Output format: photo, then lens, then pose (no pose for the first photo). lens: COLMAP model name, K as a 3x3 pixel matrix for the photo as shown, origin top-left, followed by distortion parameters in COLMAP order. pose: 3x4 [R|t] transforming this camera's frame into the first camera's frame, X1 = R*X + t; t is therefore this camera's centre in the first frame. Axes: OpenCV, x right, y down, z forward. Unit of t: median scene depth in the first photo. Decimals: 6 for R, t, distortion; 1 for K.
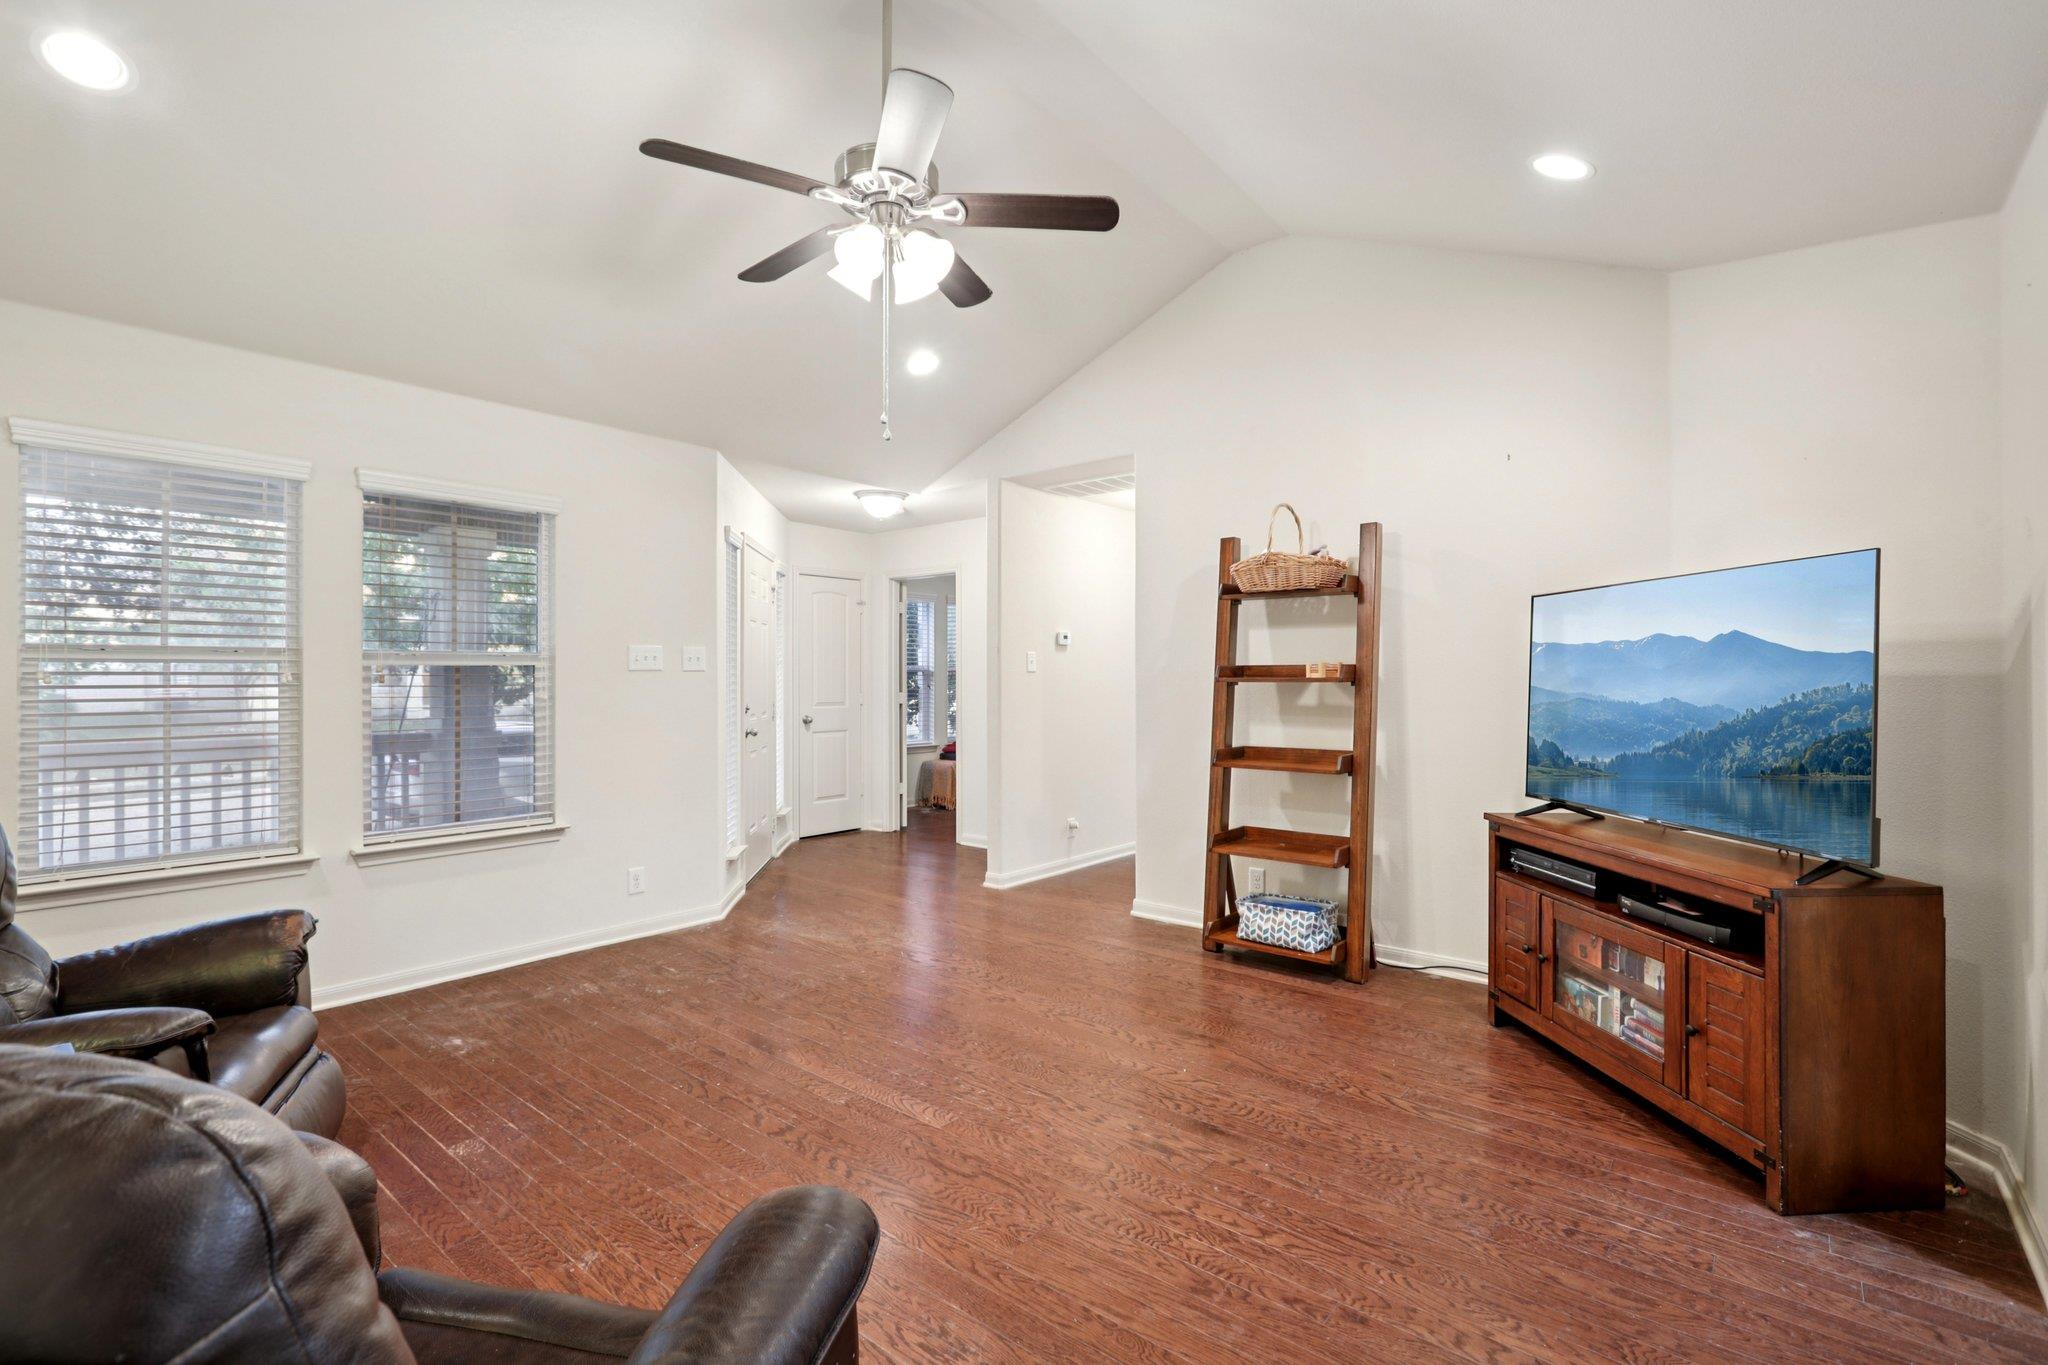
lens RADIAL K [[937.0, 0, 1034.8], [0, 937.0, 677.1], [0, 0, 1]] dist [-0.008338, 0.001470]
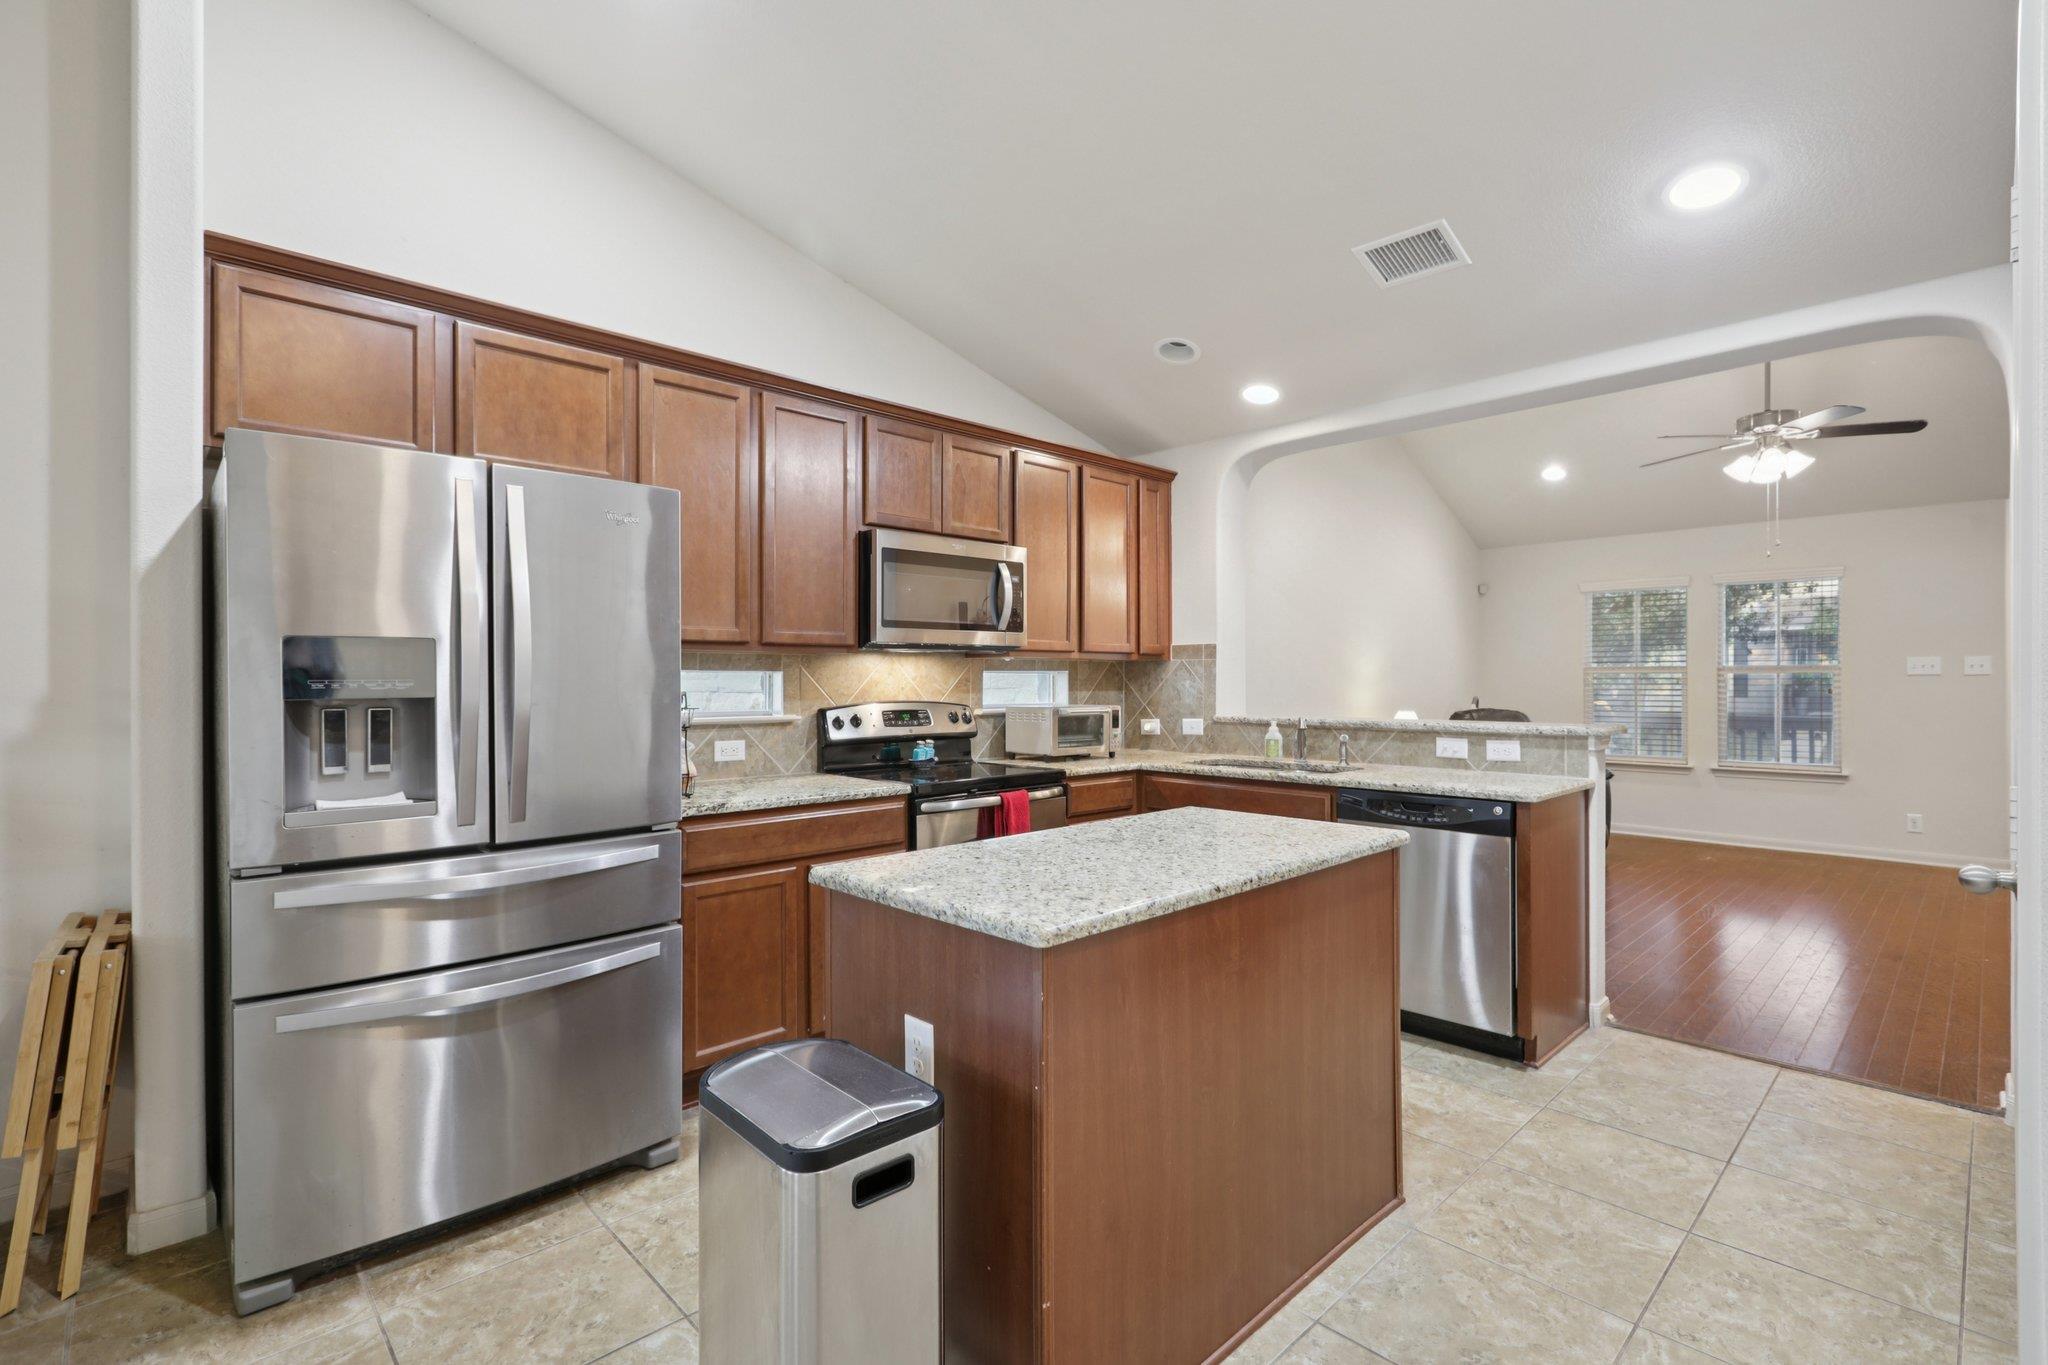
lens RADIAL K [[937.0, 0, 1032.0], [0, 937.0, 682.5], [0, 0, 1]] dist [-0.008338, 0.001470]
pose [[-0.116114, 0.001122, -0.993235, 1.152637], [-0.000002, 0.999999, 0.001130, 0.002072], [0.993236, 0.000134, -0.116114, -0.171961]]
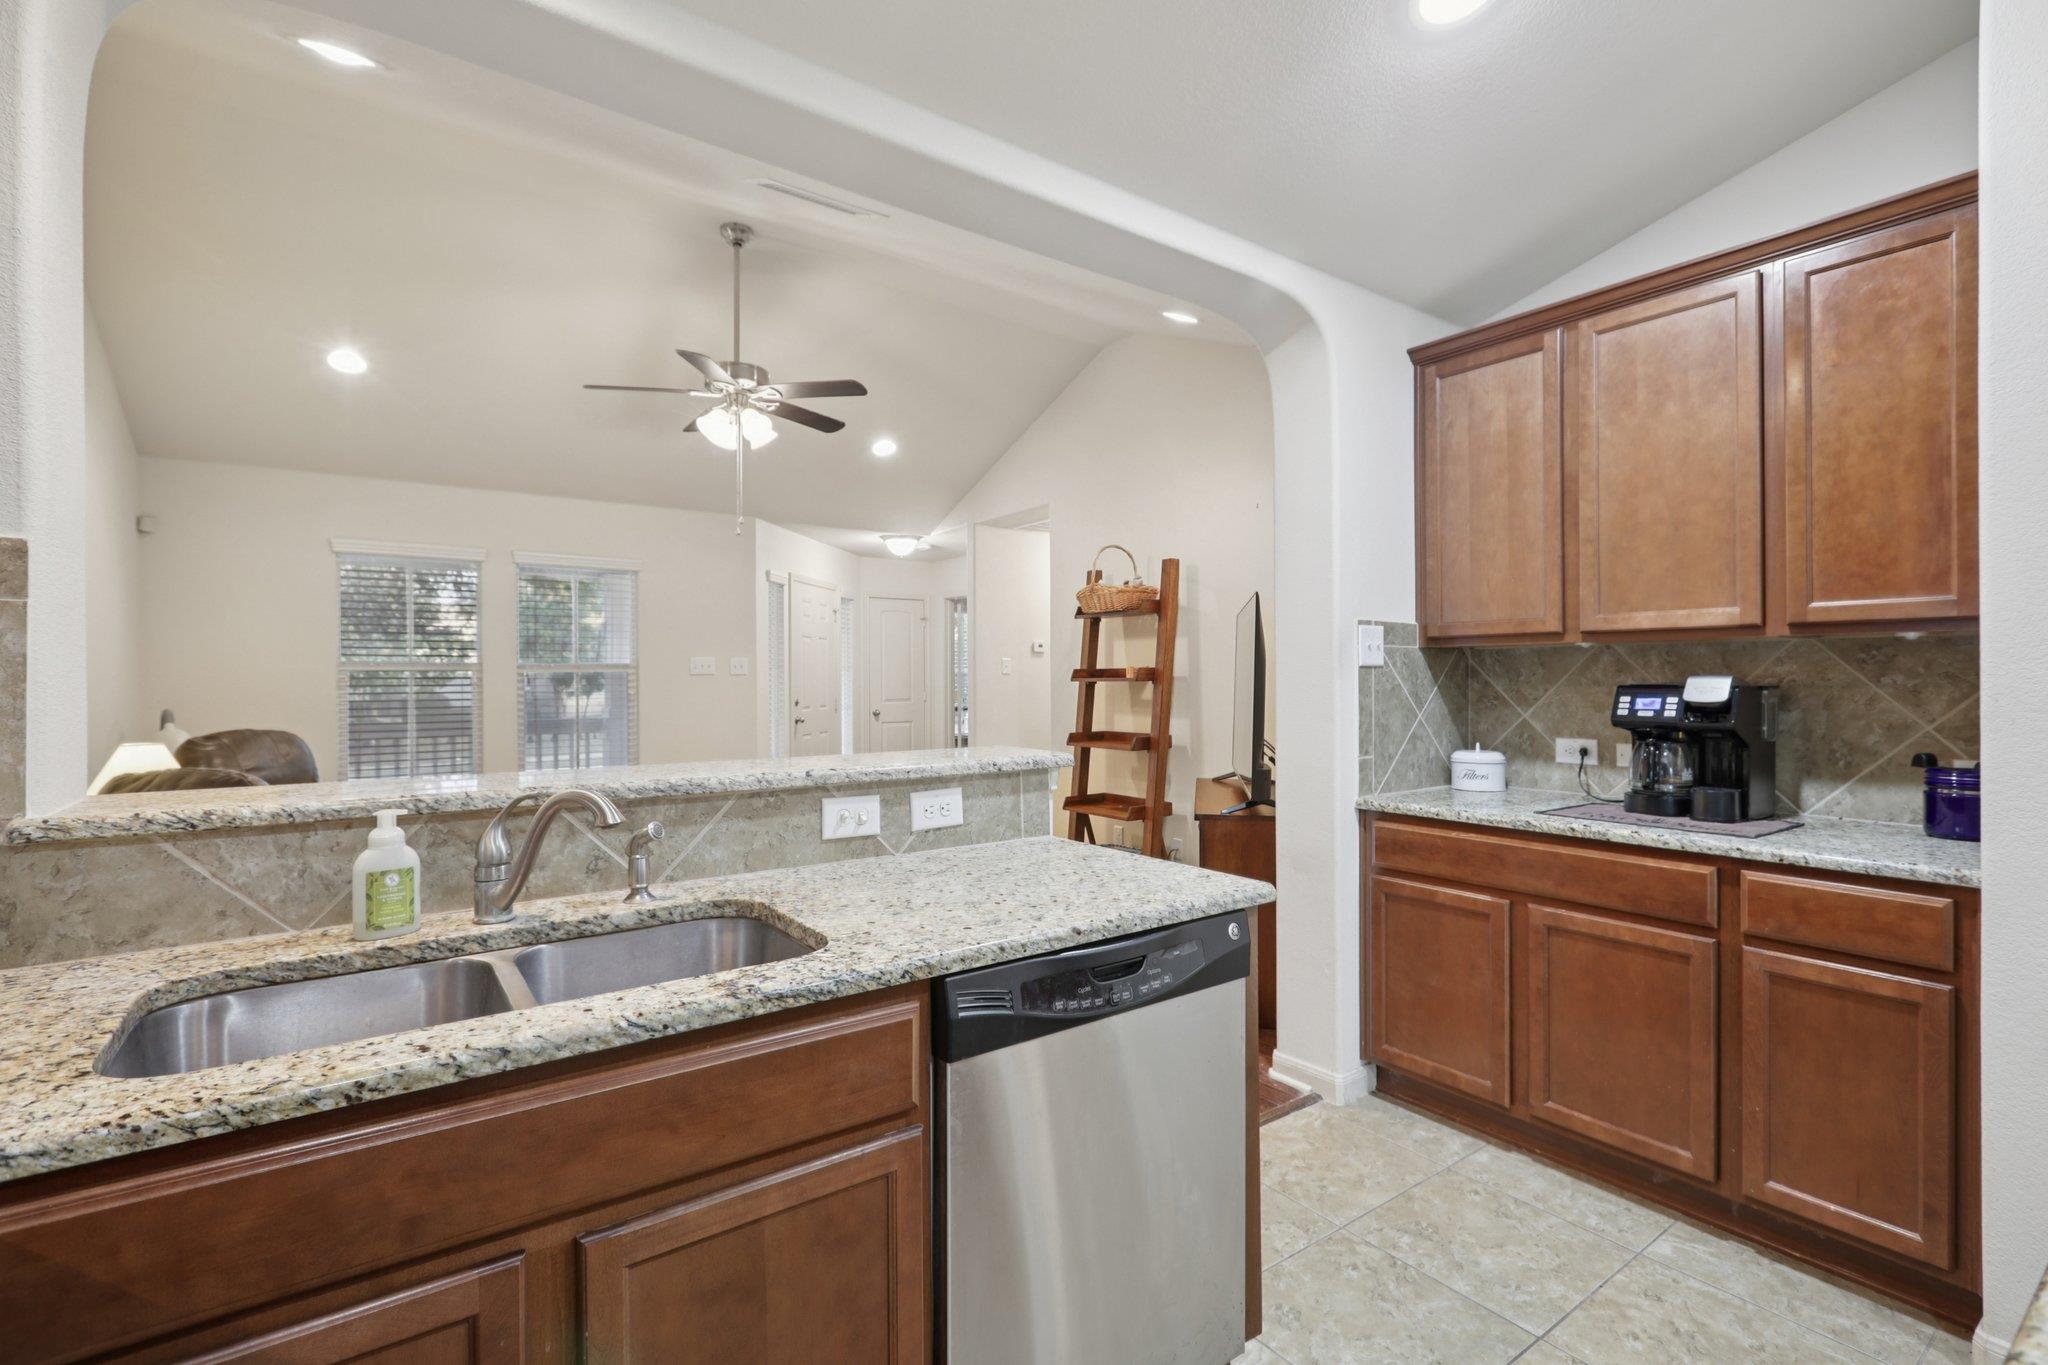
lens RADIAL K [[937.0, 0, 1027.8], [0, 937.0, 671.7], [0, 0, 1]] dist [-0.008338, 0.001470]
pose [[0.966653, -0.005876, -0.256023, 0.449349], [0.003947, 0.999960, -0.008048, 0.001593], [0.256060, 0.006770, 0.966637, -0.274074]]
